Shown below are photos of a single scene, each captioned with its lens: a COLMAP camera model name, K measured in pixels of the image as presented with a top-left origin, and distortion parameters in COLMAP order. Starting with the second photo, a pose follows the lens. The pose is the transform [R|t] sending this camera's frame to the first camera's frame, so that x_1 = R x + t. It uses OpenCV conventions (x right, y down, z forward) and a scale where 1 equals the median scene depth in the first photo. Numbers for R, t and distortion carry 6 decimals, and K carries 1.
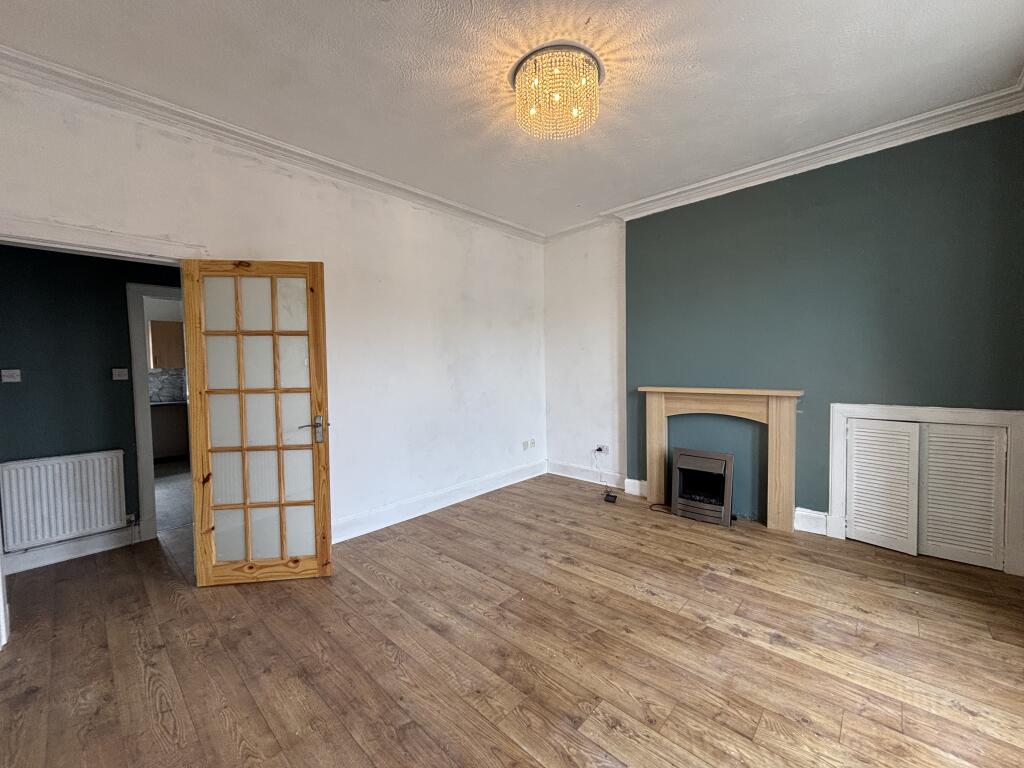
lens RADIAL K [[414.7, 0, 511.6], [0, 414.7, 381.6], [0, 0, 1]] dist [0.000208, 0.004508]
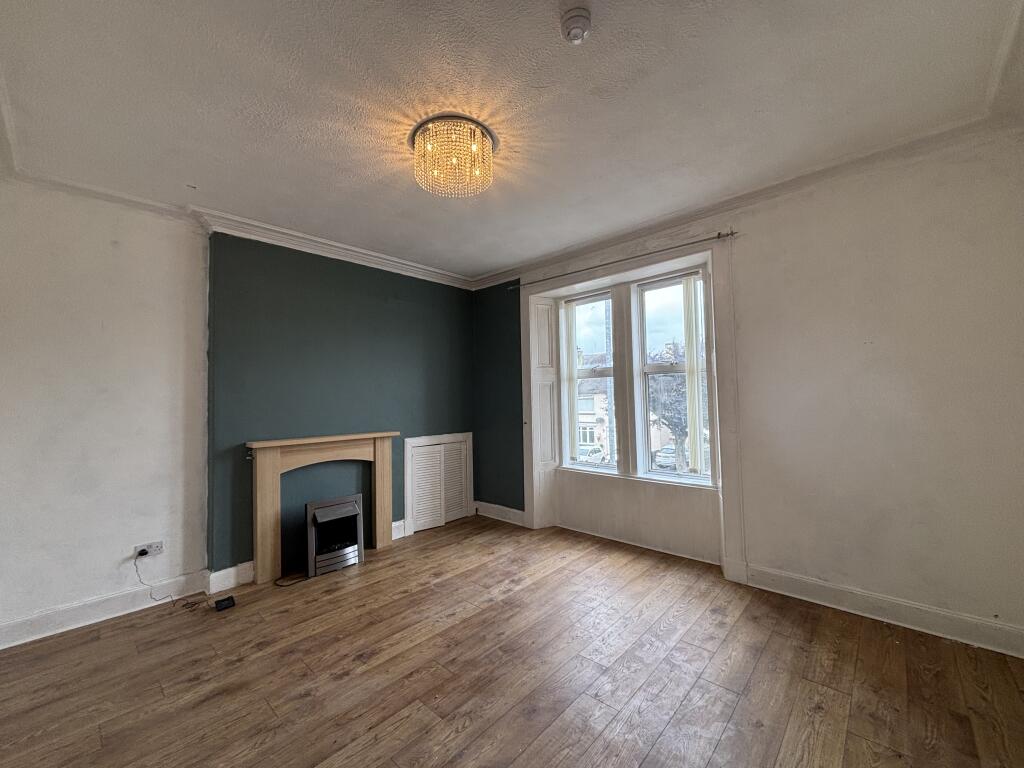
lens RADIAL K [[414.7, 0, 511.6], [0, 414.7, 381.6], [0, 0, 1]] dist [0.000208, 0.004508]
pose [[0.004128, 0.060420, 0.998164, -0.754546], [0.063383, 0.996150, -0.060561, -0.038475], [-0.997981, 0.063517, 0.000283, 0.729788]]
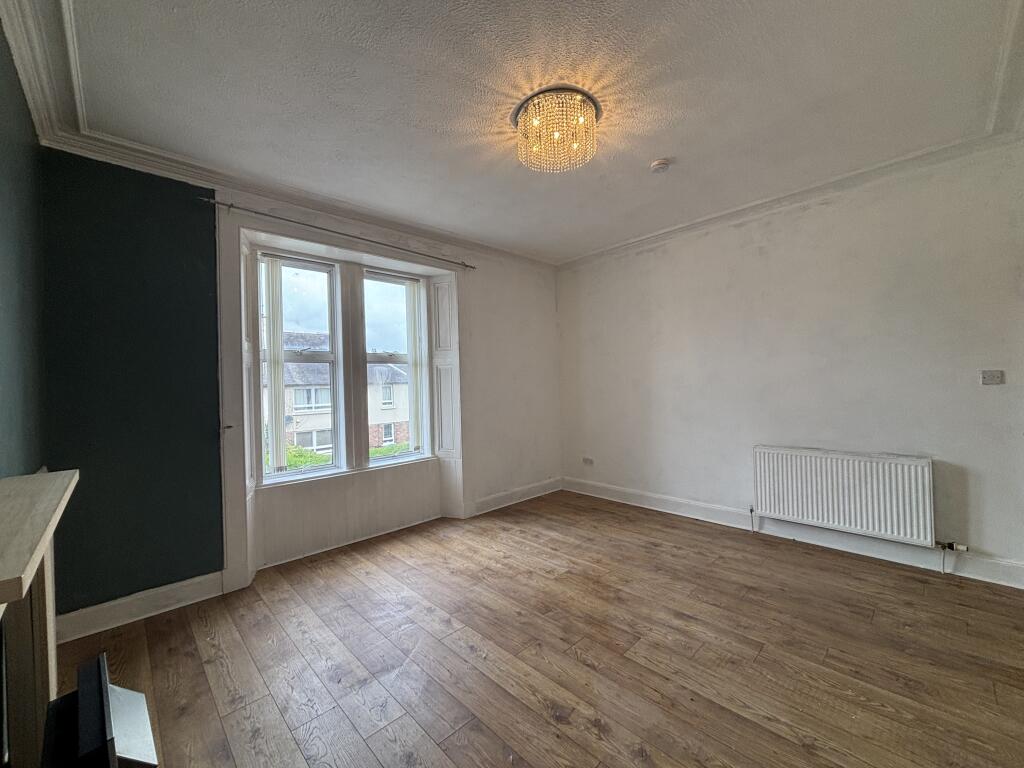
lens RADIAL K [[414.7, 0, 511.6], [0, 414.7, 381.6], [0, 0, 1]] dist [0.000208, 0.004508]
pose [[-0.997370, 0.048424, 0.053928, 0.162385], [0.050386, 0.998093, 0.035648, -0.085295], [-0.052099, 0.038271, -0.997908, 1.710171]]
